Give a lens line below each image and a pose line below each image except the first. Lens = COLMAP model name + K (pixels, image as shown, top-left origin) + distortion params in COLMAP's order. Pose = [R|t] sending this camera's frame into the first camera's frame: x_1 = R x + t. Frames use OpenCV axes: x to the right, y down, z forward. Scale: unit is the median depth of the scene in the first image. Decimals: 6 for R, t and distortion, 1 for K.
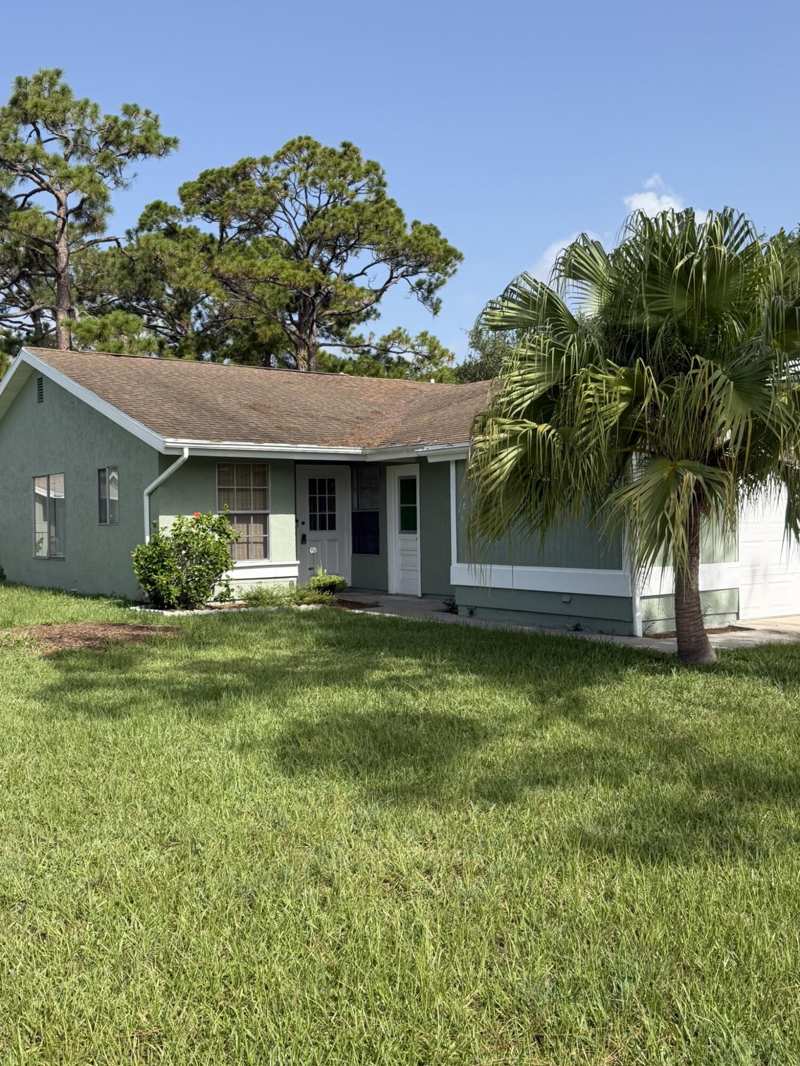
lens RADIAL K [[987.9, 0, 400.8], [0, 987.9, 526.3], [0, 0, 1]] dist [0.005665, 0.007009]
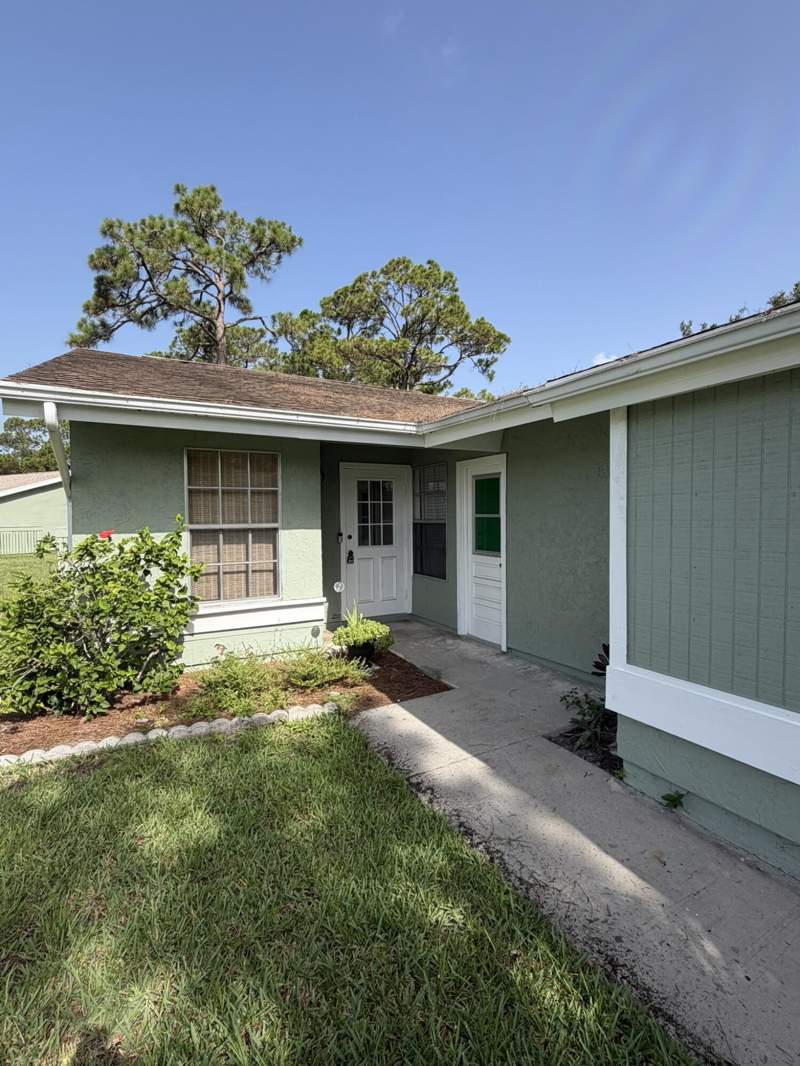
lens RADIAL K [[503.0, 0, 400.0], [0, 503.0, 533.0], [0, 0, 1]] dist [-0.001587, -0.000046]
pose [[0.992078, 0.008411, -0.125343, -0.005060], [-0.005300, 0.999670, 0.025134, -0.009906], [0.125513, -0.024270, 0.991795, 0.359584]]
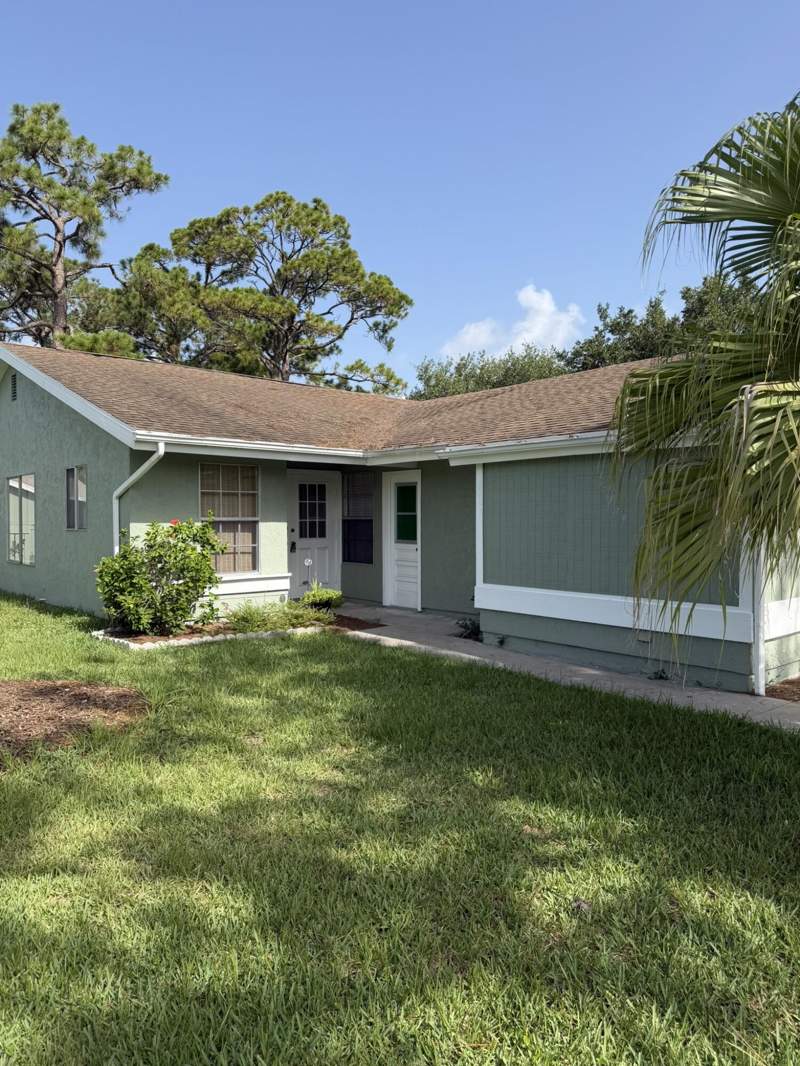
lens RADIAL K [[731.6, 0, 400.0], [0, 731.6, 533.0], [0, 0, 1]] dist [0.034039, -0.052060]
pose [[0.996734, 0.011974, 0.079864, -0.030748], [-0.012910, 0.999854, 0.011214, -0.005856], [-0.079718, -0.012208, 0.996743, 0.171139]]
